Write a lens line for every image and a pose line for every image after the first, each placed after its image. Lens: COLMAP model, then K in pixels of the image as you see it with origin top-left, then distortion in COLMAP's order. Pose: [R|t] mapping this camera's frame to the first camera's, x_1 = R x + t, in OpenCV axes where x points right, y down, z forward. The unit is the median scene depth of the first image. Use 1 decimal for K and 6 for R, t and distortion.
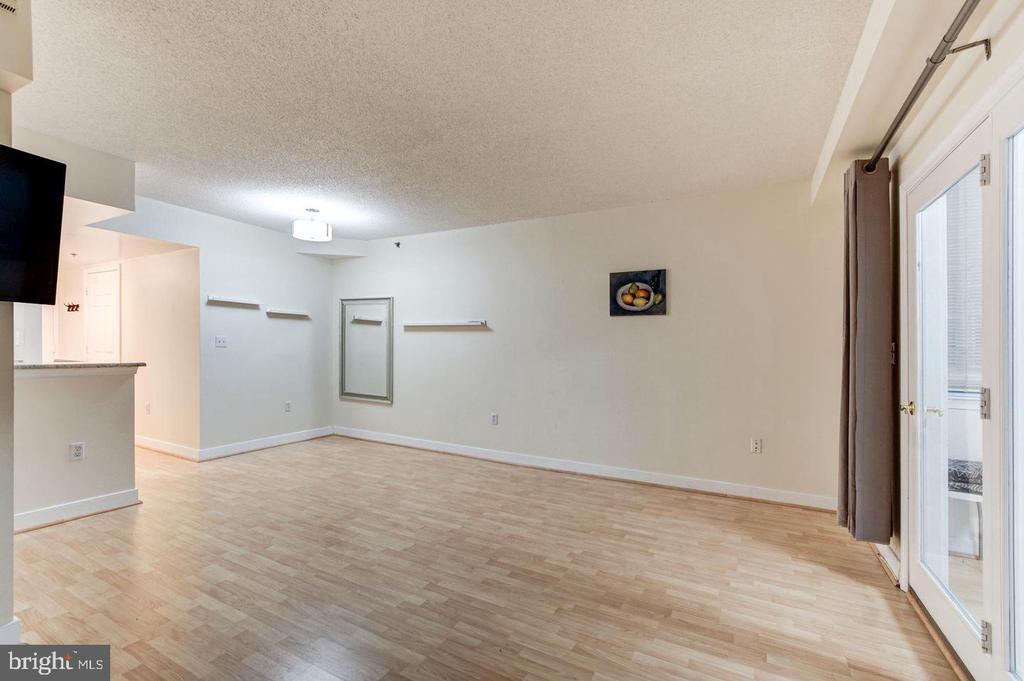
lens RADIAL K [[454.0, 0, 506.7], [0, 454.0, 347.9], [0, 0, 1]] dist [0.014106, 0.000355]
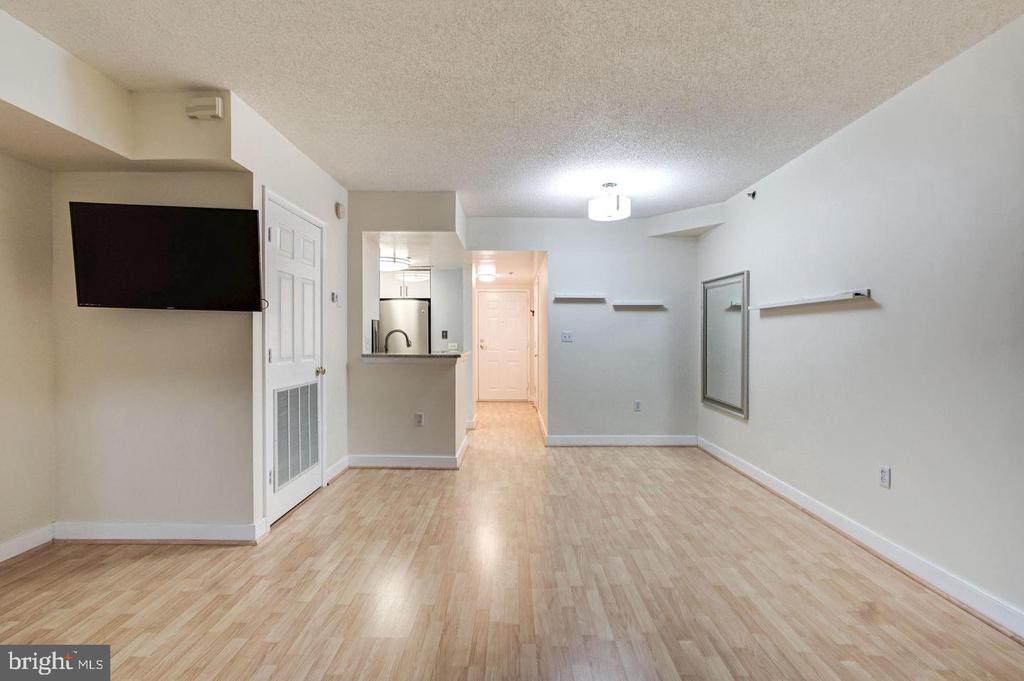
lens RADIAL K [[452.1, 0, 507.9], [0, 452.1, 340.6], [0, 0, 1]] dist [-0.001050, 0.000254]
pose [[0.474116, -0.008400, -0.880422, 0.264347], [0.003605, 0.999965, -0.007599, 0.004152], [0.880455, 0.000429, 0.474129, 0.440199]]
